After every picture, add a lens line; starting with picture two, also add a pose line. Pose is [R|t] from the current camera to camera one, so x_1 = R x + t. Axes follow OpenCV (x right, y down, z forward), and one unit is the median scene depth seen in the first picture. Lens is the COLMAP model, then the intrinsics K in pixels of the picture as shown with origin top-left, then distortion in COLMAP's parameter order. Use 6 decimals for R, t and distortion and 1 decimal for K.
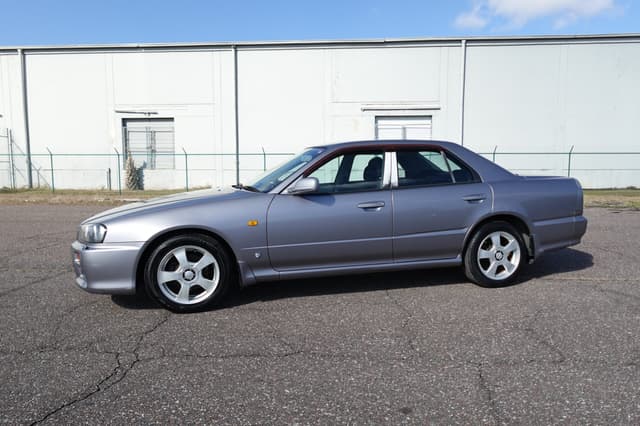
lens RADIAL K [[429.3, 0, 325.6], [0, 429.3, 210.9], [0, 0, 1]] dist [-0.001230, 0.003988]
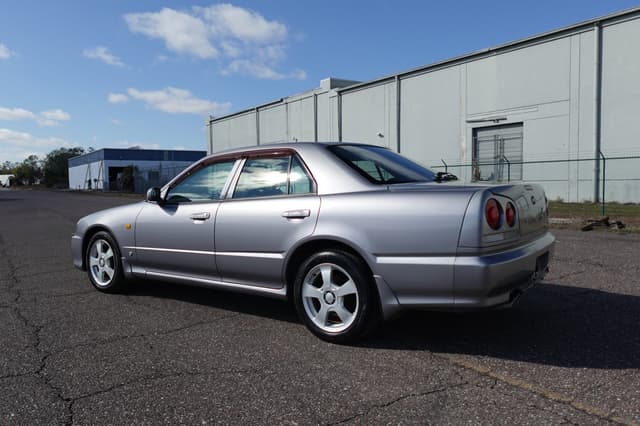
lens RADIAL K [[477.6, 0, 323.5], [0, 477.6, 211.9], [0, 0, 1]] dist [-0.003480, 0.000736]
pose [[0.641340, 0.038032, -0.766313, 0.998193], [-0.062153, 0.998064, -0.002483, -0.034613], [0.764735, 0.049222, 0.642462, 0.476208]]
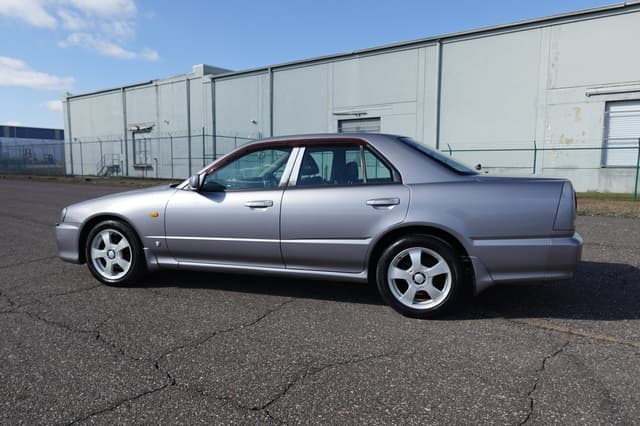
lens RADIAL K [[429.3, 0, 325.6], [0, 429.3, 210.9], [0, 0, 1]] dist [-0.001230, 0.003988]
pose [[0.852127, 0.059913, -0.519895, 0.657507], [-0.056326, 0.998154, 0.022707, -0.025925], [0.520295, 0.009934, 0.853929, 0.242315]]
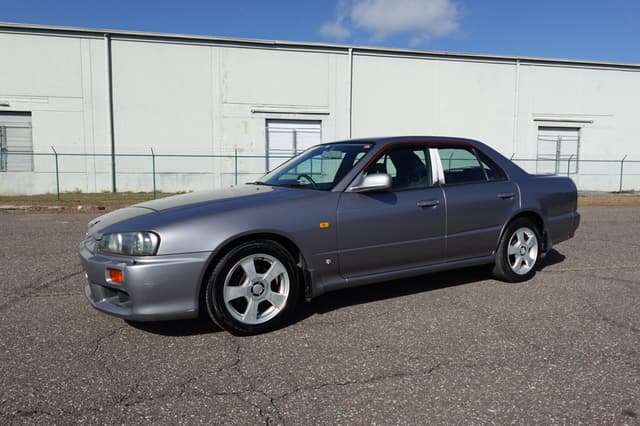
lens RADIAL K [[433.4, 0, 311.5], [0, 433.4, 213.8], [0, 0, 1]] dist [-0.001897, 0.001446]
pose [[0.962895, -0.020218, 0.269118, -0.364512], [0.021604, 0.999764, -0.002189, 0.006005], [-0.269010, 0.007922, 0.963105, 0.131089]]
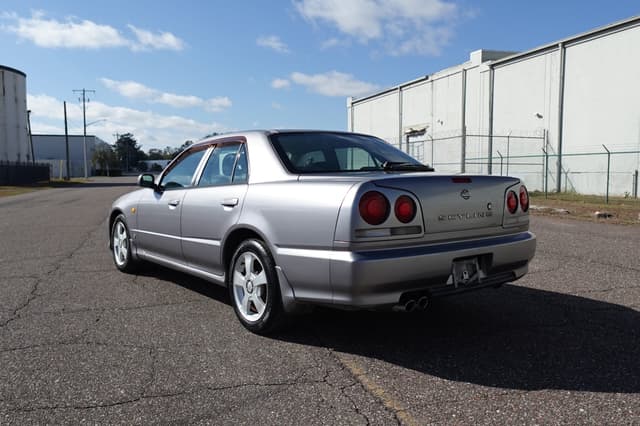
lens RADIAL K [[534.5, 0, 332.3], [0, 534.5, 212.2], [0, 0, 1]] dist [-0.002584, 0.001193]
pose [[0.399347, 0.069434, -0.914167, 1.258219], [-0.090254, 0.995262, 0.036166, -0.062348], [0.912347, 0.068065, 0.403721, 0.758221]]
